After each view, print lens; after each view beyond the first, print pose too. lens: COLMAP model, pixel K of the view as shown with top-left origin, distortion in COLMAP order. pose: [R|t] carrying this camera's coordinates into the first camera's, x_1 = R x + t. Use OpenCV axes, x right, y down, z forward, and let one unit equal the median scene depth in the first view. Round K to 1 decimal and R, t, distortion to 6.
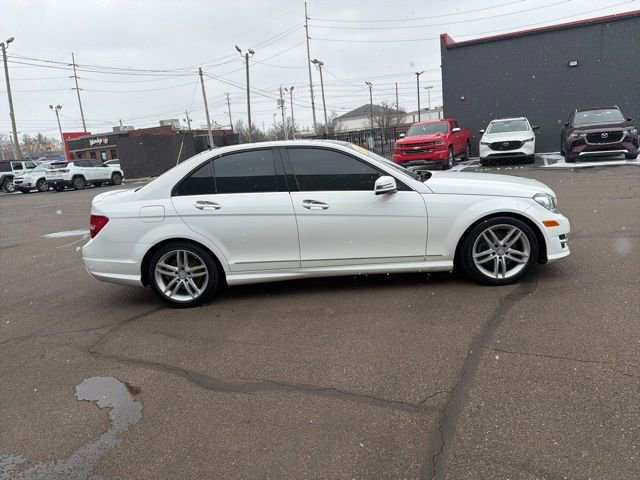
lens RADIAL K [[449.1, 0, 321.7], [0, 449.1, 239.6], [0, 0, 1]] dist [0.067070, -0.085845]
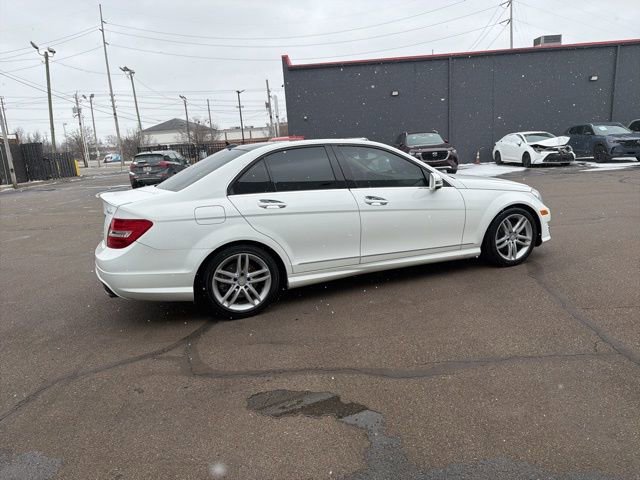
lens RADIAL K [[449.1, 0, 321.7], [0, 449.1, 239.6], [0, 0, 1]] dist [0.067070, -0.085845]
pose [[0.914283, -0.050589, 0.401904, -0.523313], [0.065812, 0.997540, -0.024149, 0.026833], [-0.399694, 0.048529, 0.915363, 0.103524]]
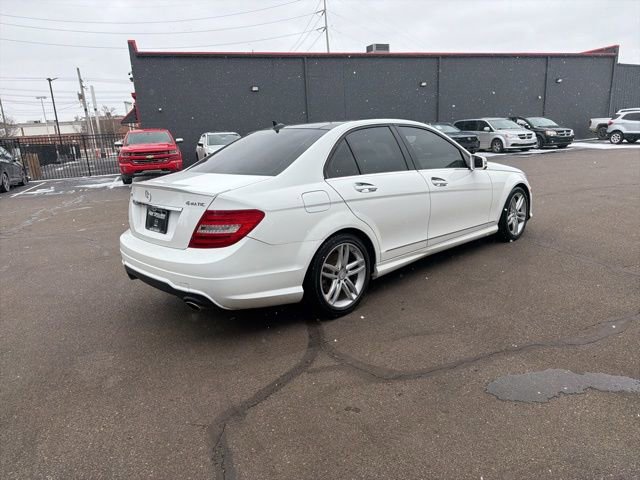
lens RADIAL K [[448.7, 0, 321.3], [0, 448.7, 234.1], [0, 0, 1]] dist [0.069092, -0.090394]
pose [[0.699266, -0.106513, 0.706882, -0.902601], [0.143552, 0.989617, 0.007110, -0.005448], [-0.700300, 0.096503, 0.707295, 0.448749]]
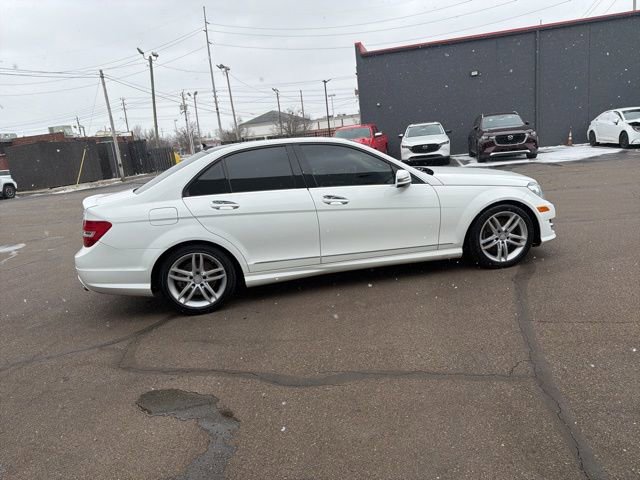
lens RADIAL K [[449.1, 0, 321.7], [0, 449.1, 239.6], [0, 0, 1]] dist [0.067070, -0.085845]
pose [[0.978373, -0.053056, 0.199927, -0.239537], [0.055833, 0.998406, -0.008272, 0.016938], [-0.199169, 0.019255, 0.979776, 0.017678]]
